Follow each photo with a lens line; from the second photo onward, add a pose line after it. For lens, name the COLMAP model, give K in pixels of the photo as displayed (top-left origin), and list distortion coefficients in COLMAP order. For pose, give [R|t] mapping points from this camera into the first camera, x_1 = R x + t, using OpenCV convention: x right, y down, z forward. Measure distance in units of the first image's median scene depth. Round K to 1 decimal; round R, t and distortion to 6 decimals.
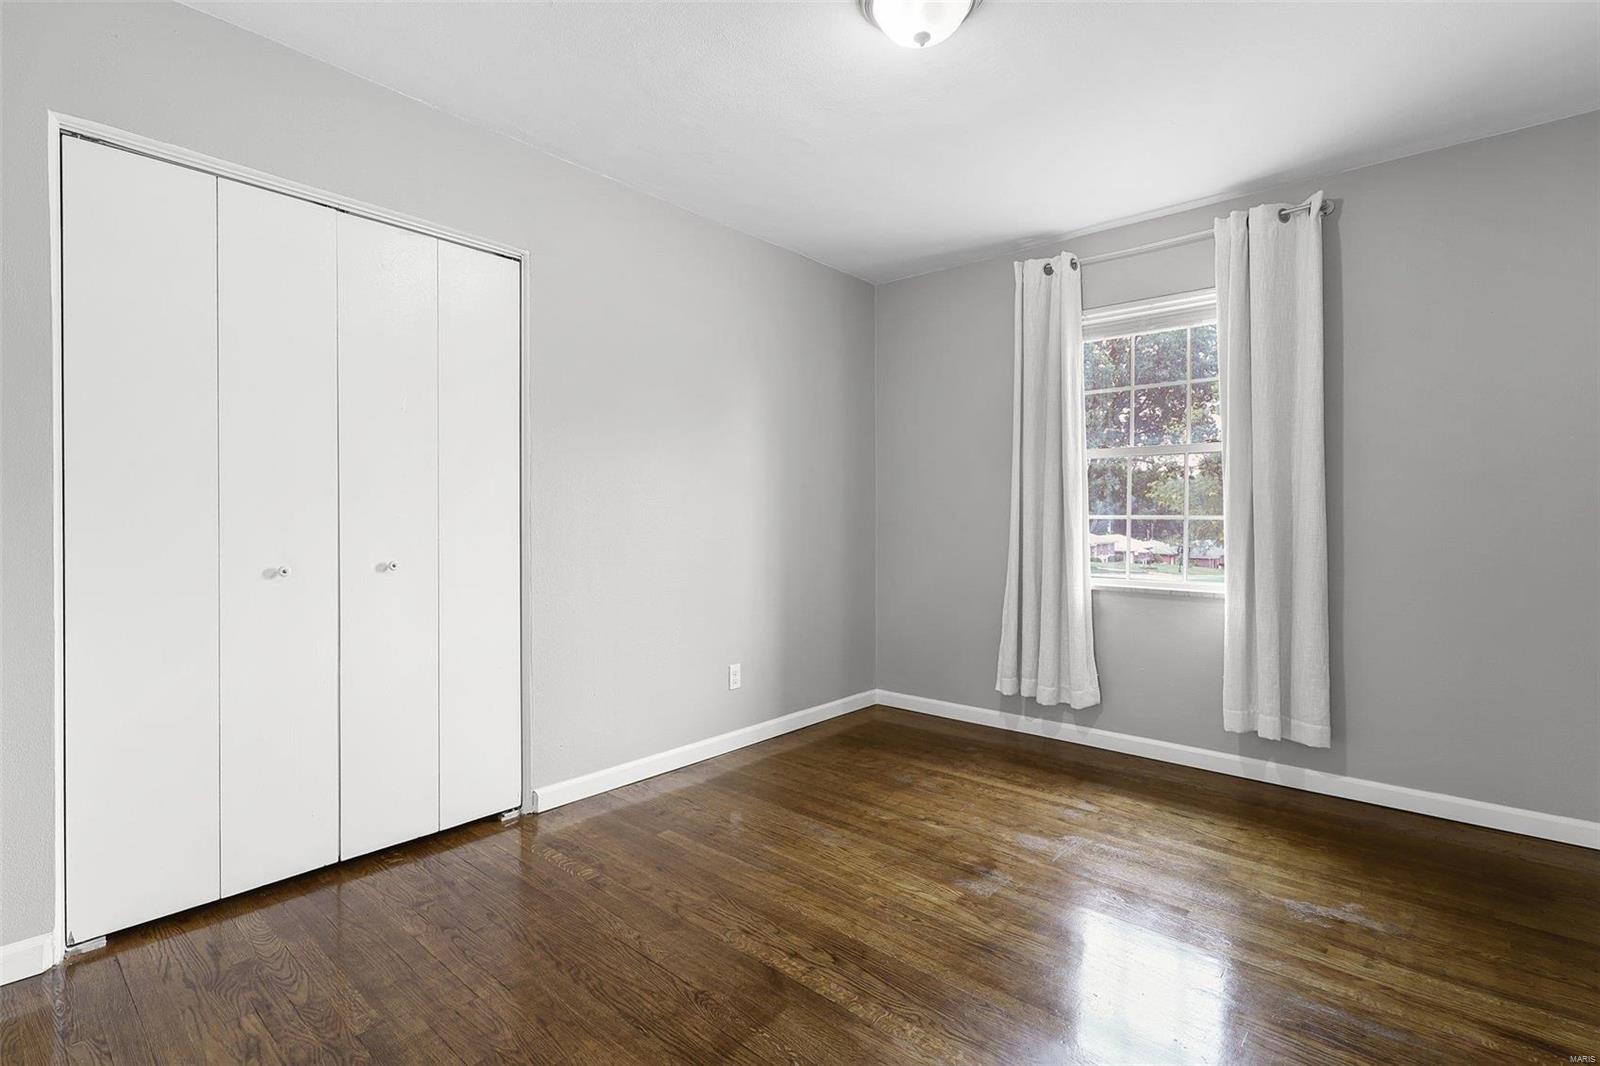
lens RADIAL K [[735.8, 0, 808.8], [0, 735.8, 513.5], [0, 0, 1]] dist [0.000770, 0.000818]
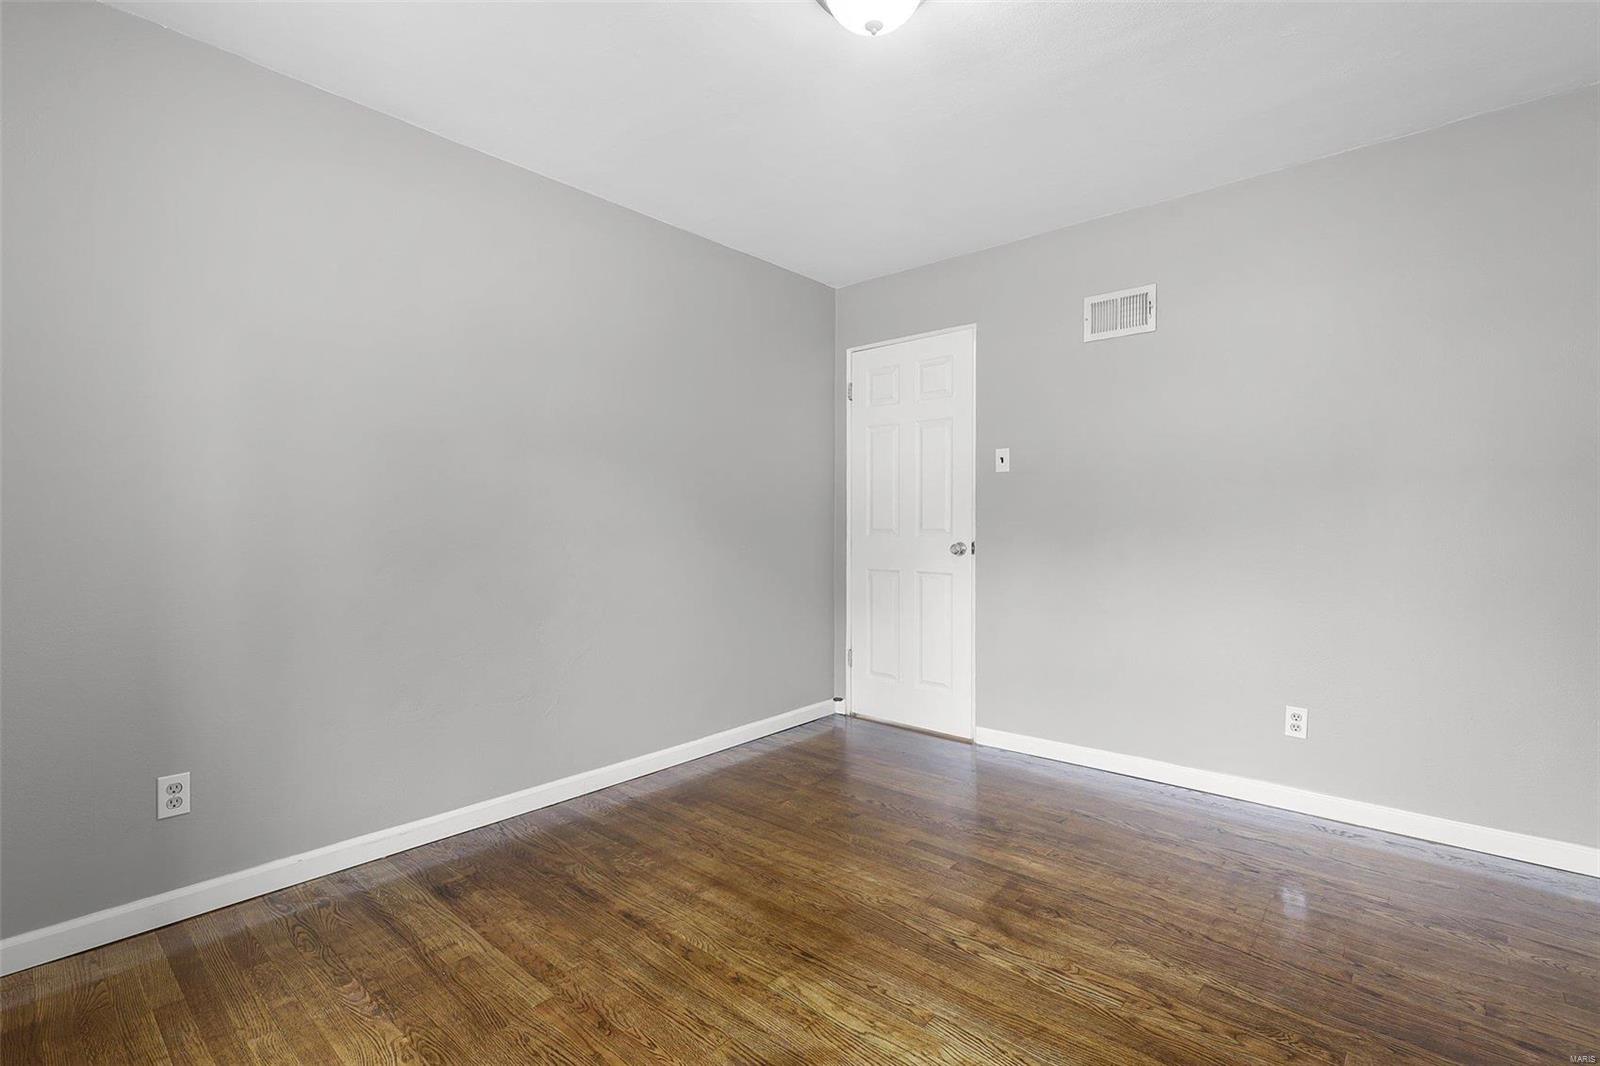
lens RADIAL K [[747.6, 0, 797.0], [0, 747.6, 525.8], [0, 0, 1]] dist [0.002255, 0.000875]
pose [[-0.999911, -0.001945, 0.013212, 0.170858], [-0.001946, 0.999998, -0.000106, 0.005018], [-0.013212, -0.000132, -0.999913, 1.437314]]
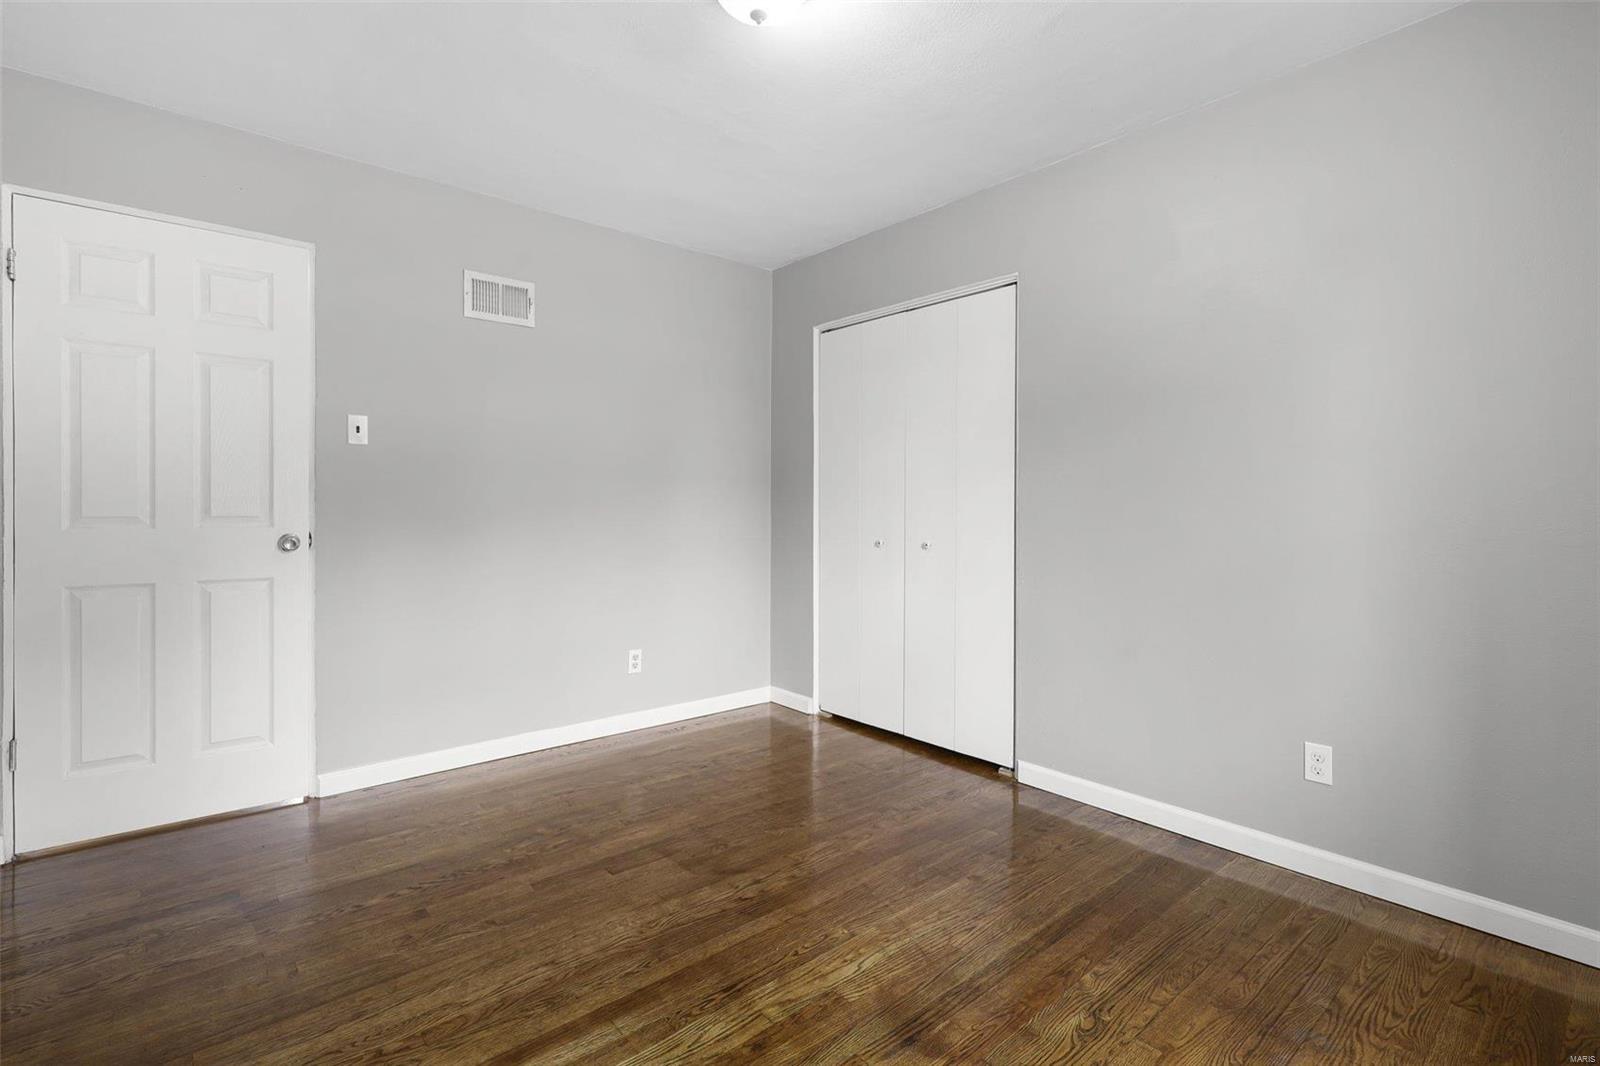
lens RADIAL K [[754.1, 0, 800.0], [0, 754.1, 509.3], [0, 0, 1]] dist [0.003192, 0.001062]
pose [[-0.145226, -0.001848, -0.989397, 0.816180], [0.000399, 0.999998, -0.001927, 0.003696], [0.989398, -0.000675, -0.145225, 0.867912]]
